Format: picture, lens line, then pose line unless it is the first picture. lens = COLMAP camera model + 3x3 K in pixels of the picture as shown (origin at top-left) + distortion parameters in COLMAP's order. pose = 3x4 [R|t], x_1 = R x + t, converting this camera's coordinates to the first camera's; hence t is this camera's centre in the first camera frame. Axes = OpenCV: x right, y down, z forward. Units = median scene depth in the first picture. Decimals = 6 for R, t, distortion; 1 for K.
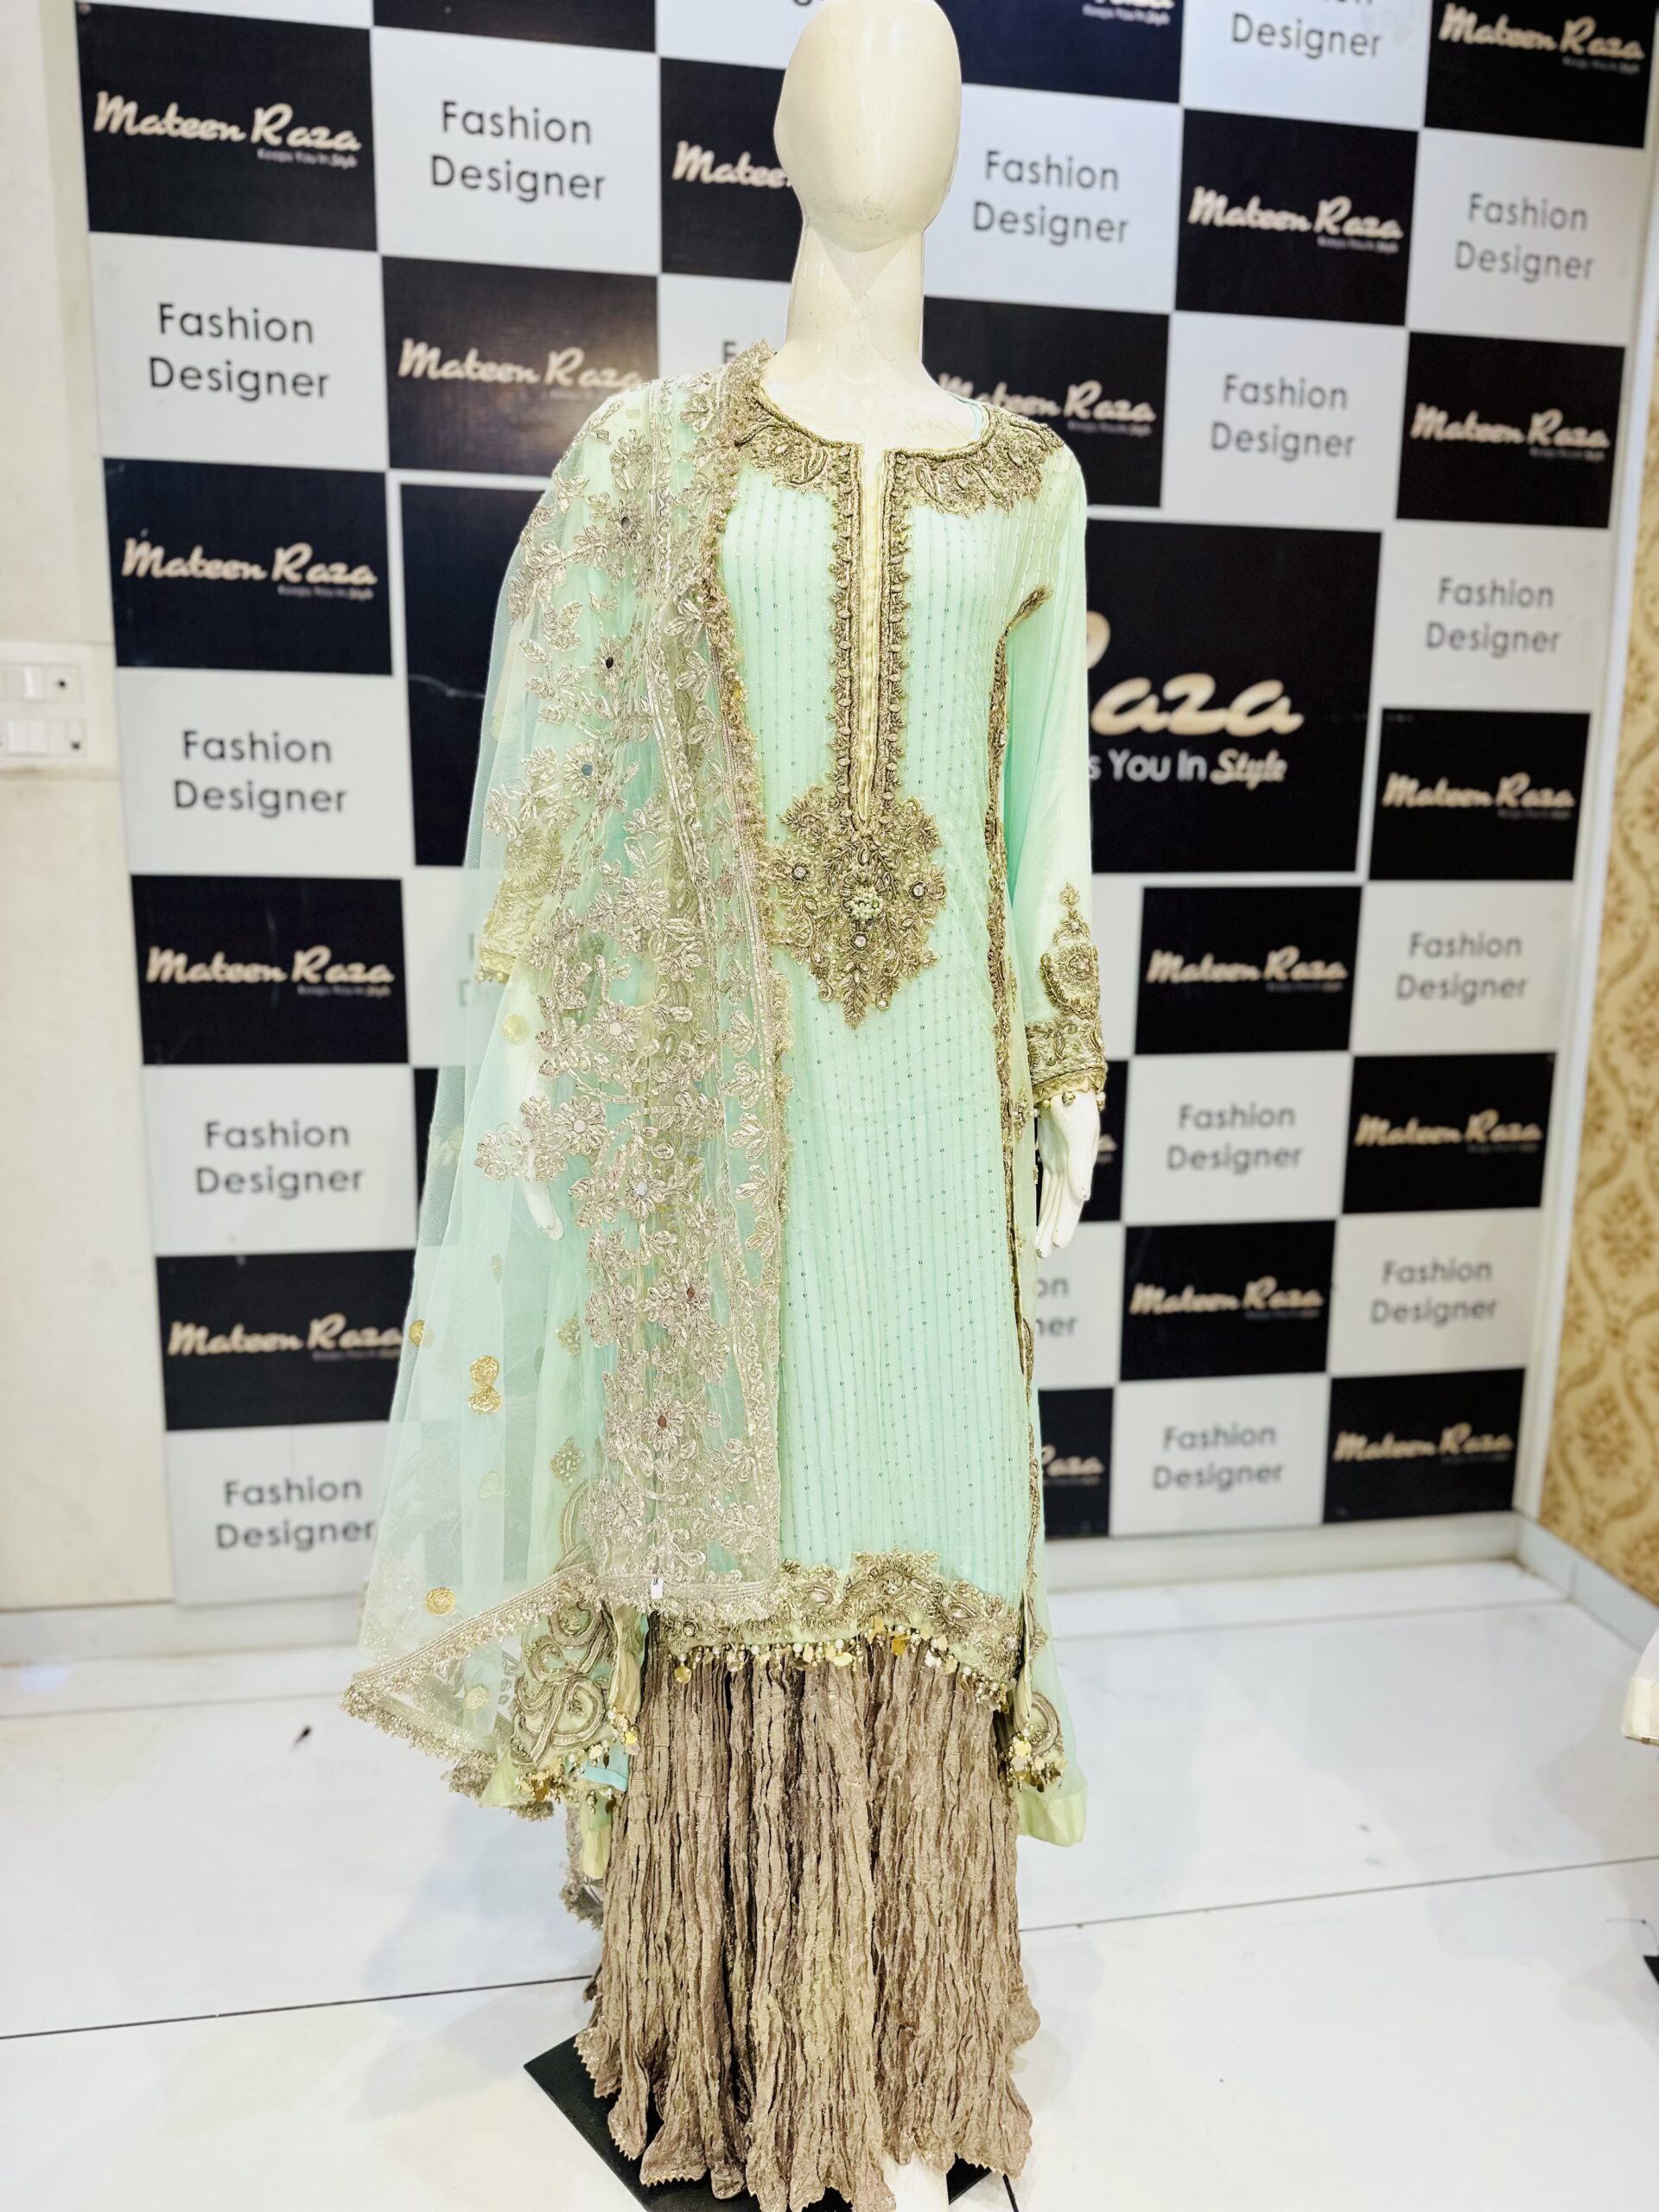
lens RADIAL K [[1479.7, 0, 829.5], [0, 1479.7, 1106.0], [0, 0, 1]] dist [0.034145, -0.039628]
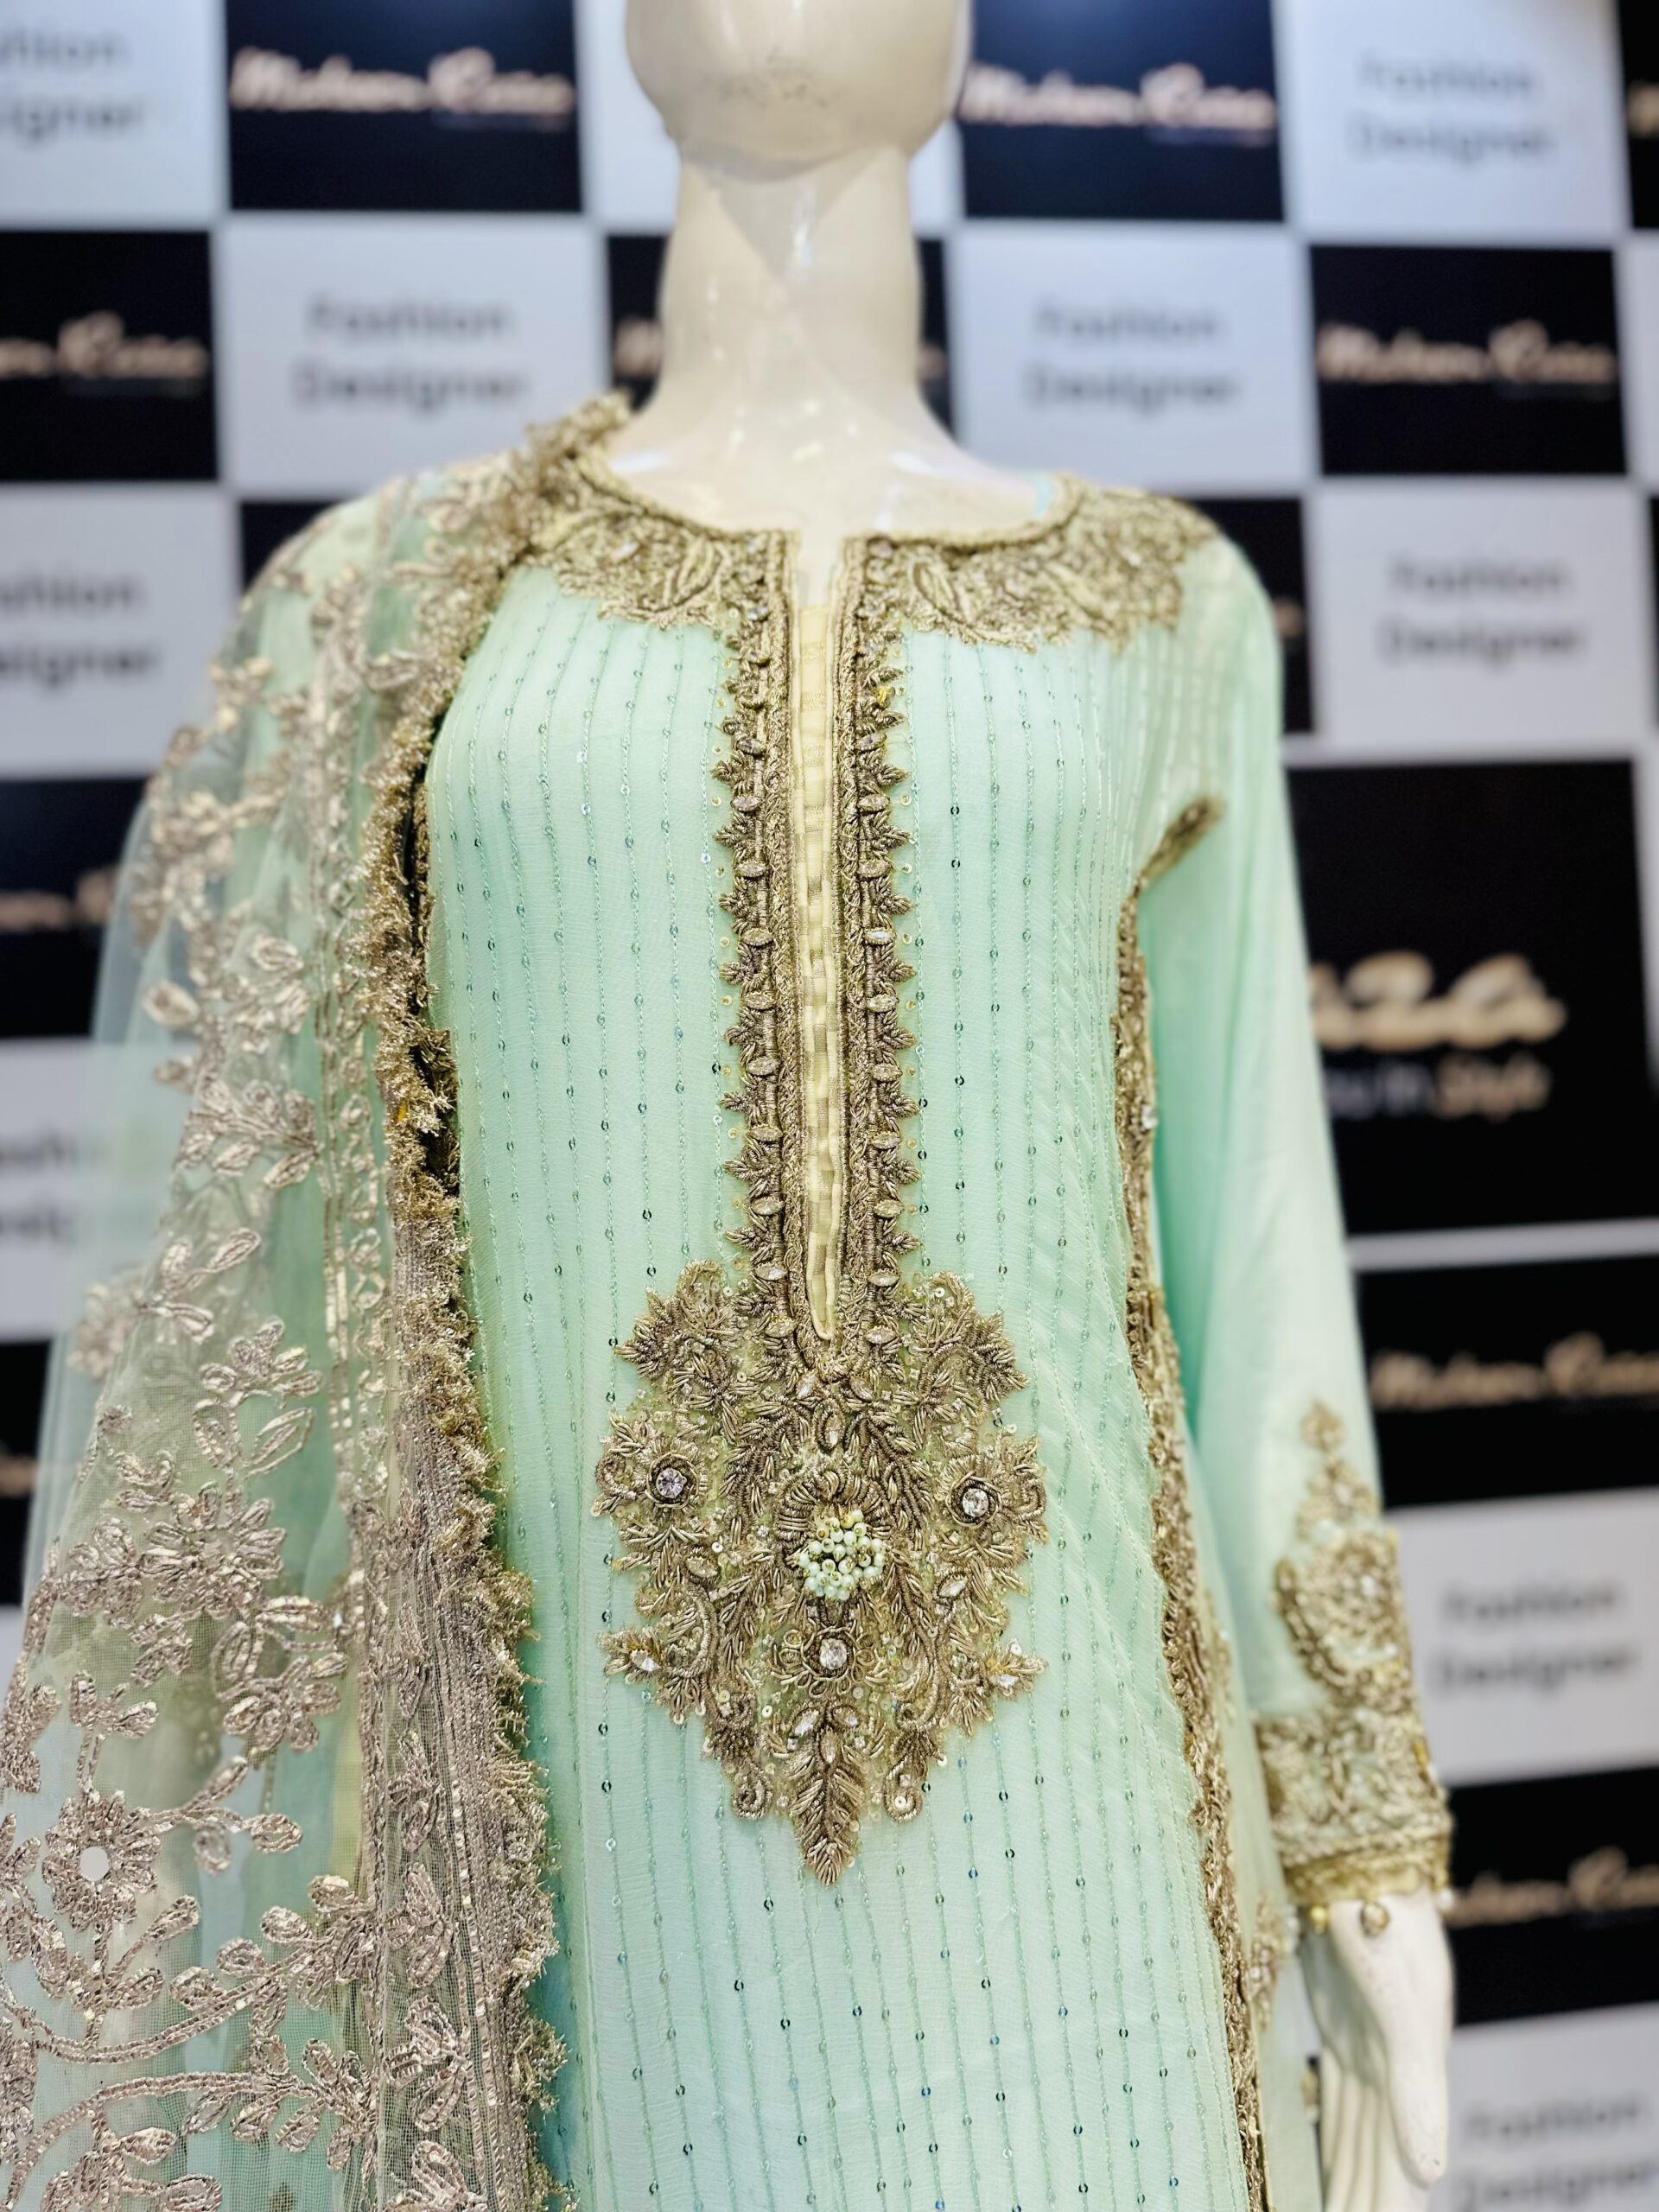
lens RADIAL K [[1340.7, 0, 830.7], [0, 1340.7, 1043.4], [0, 0, 1]] dist [0.078770, -0.100185]
pose [[0.994314, -0.055463, -0.090904, 0.059580], [0.032051, 0.969943, -0.241214, -0.173924], [0.101550, 0.236929, 0.966205, 0.592111]]
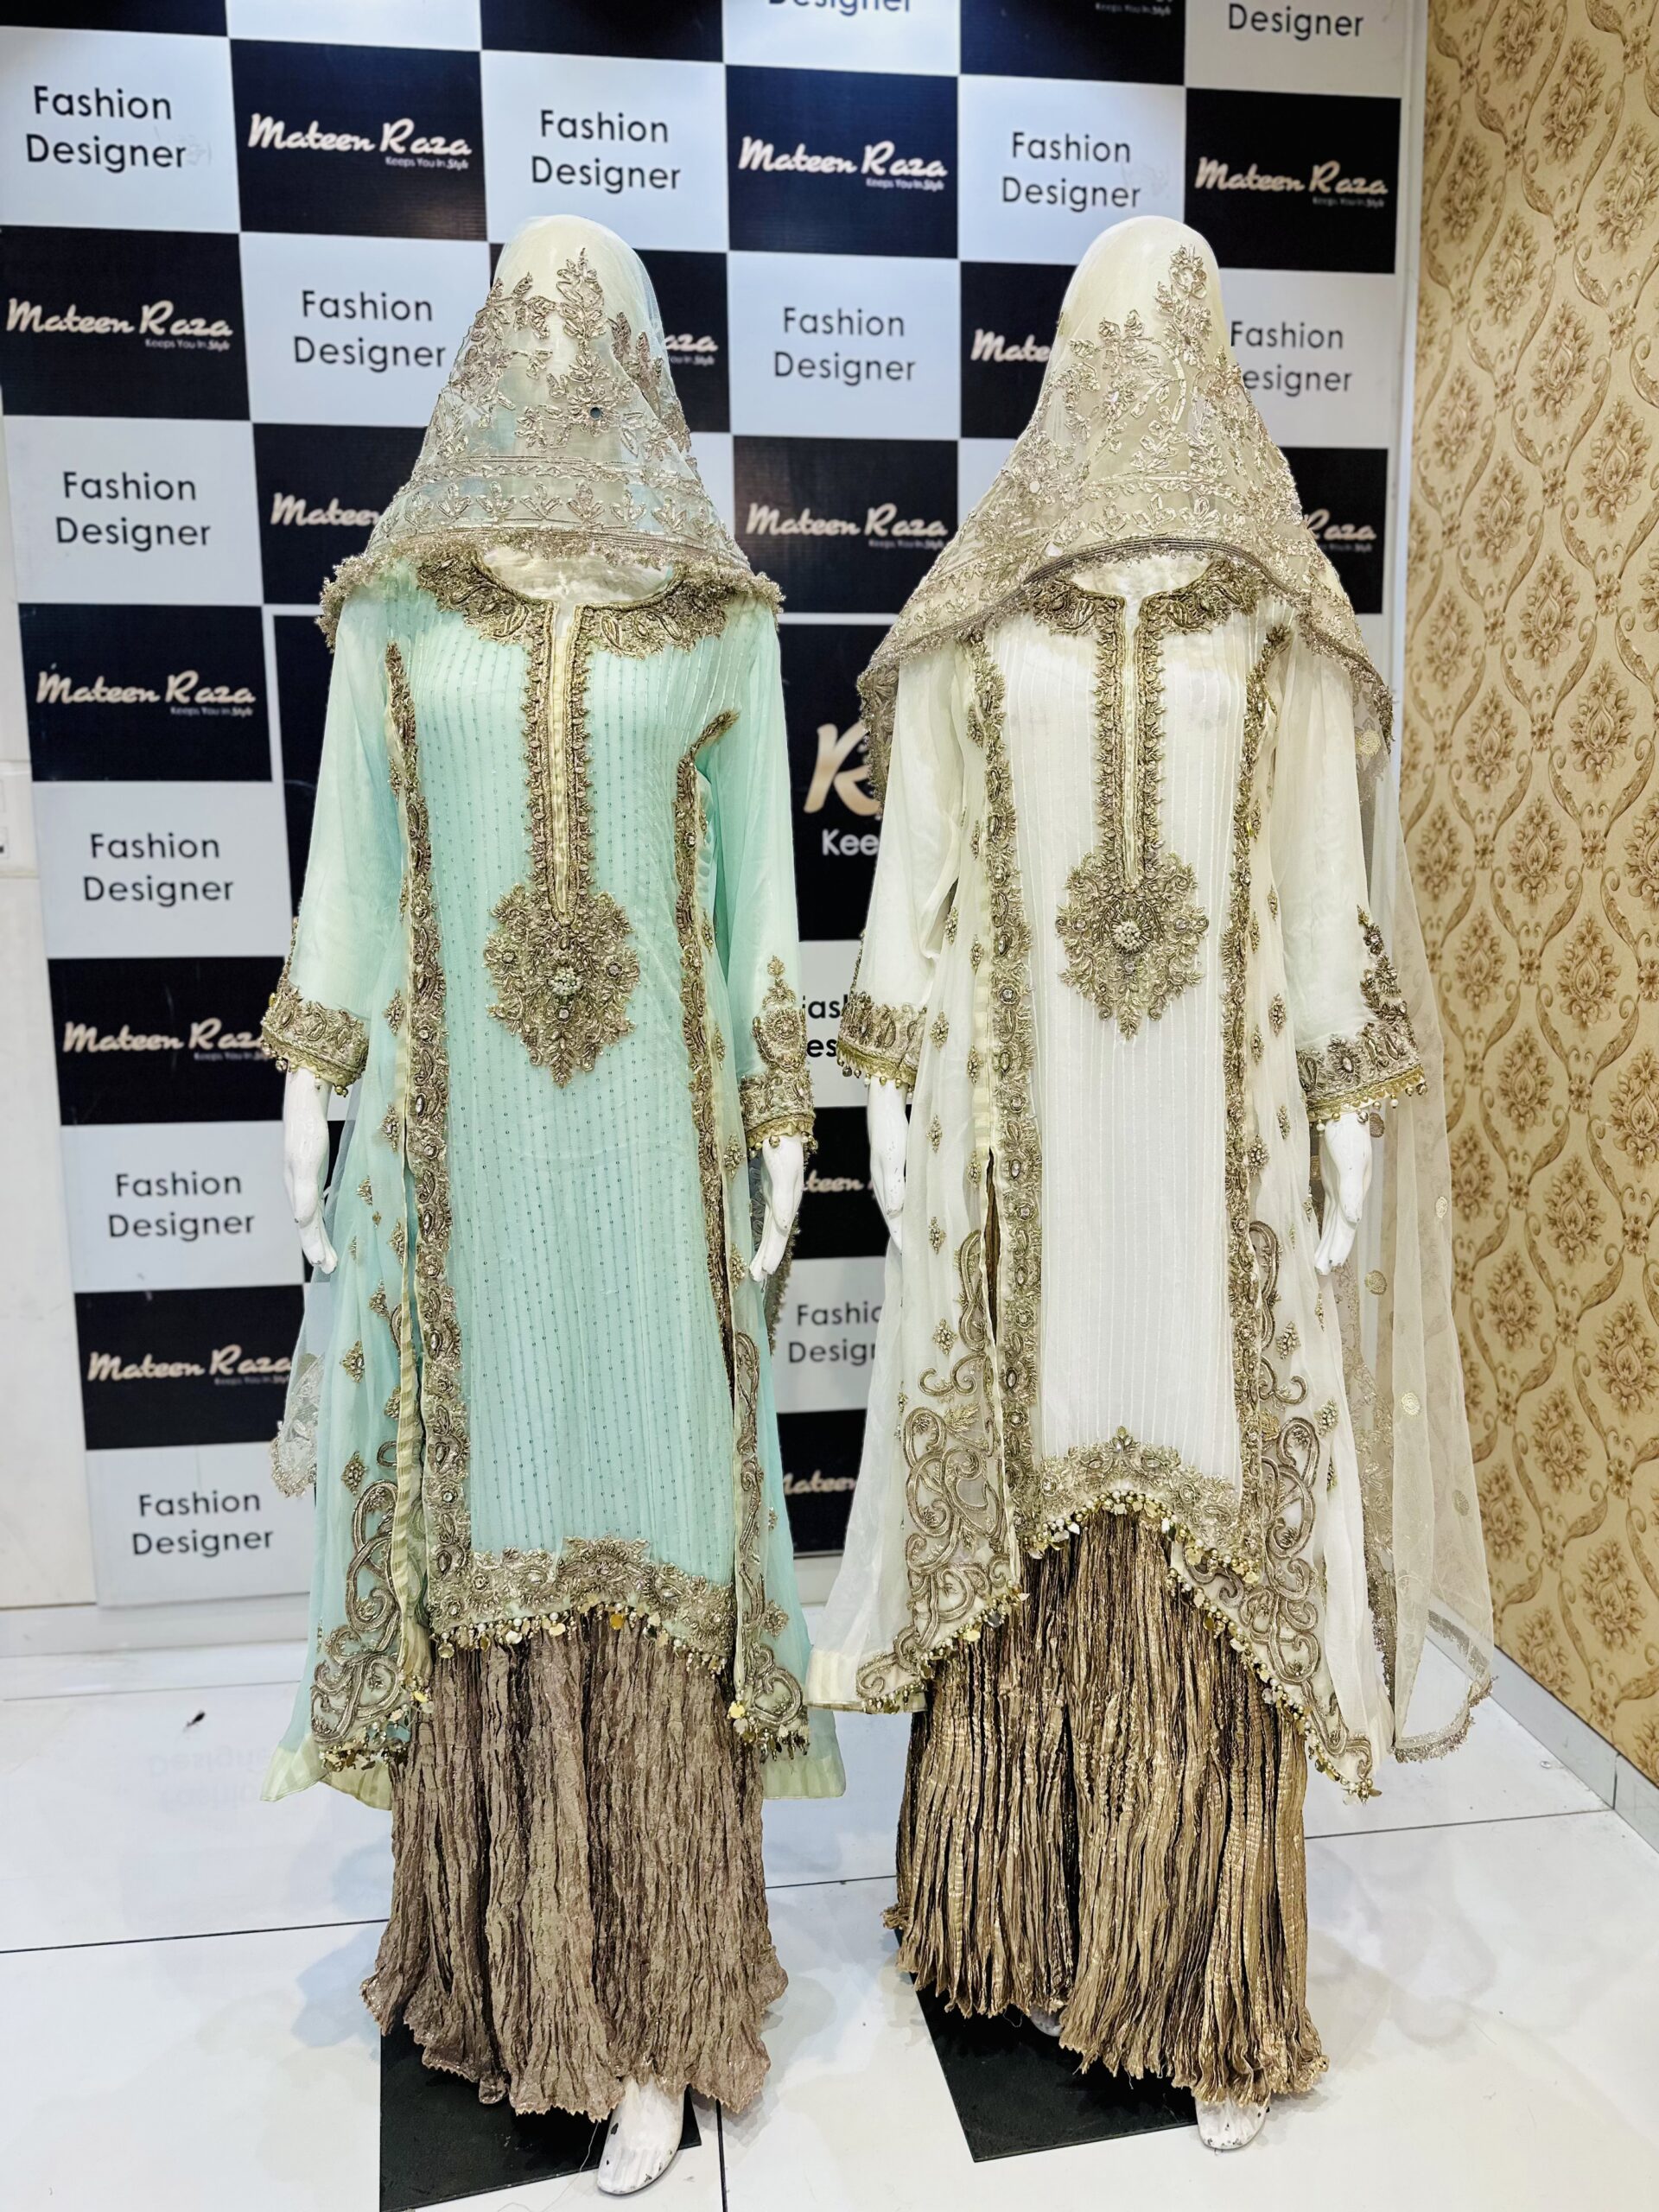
lens RADIAL K [[1479.7, 0, 829.5], [0, 1479.7, 1106.0], [0, 0, 1]] dist [0.034145, -0.039628]
pose [[0.998404, -0.013529, -0.054836, 0.285672], [0.011807, 0.999431, -0.031596, 0.001773], [0.055233, 0.030898, 0.997995, -0.161124]]
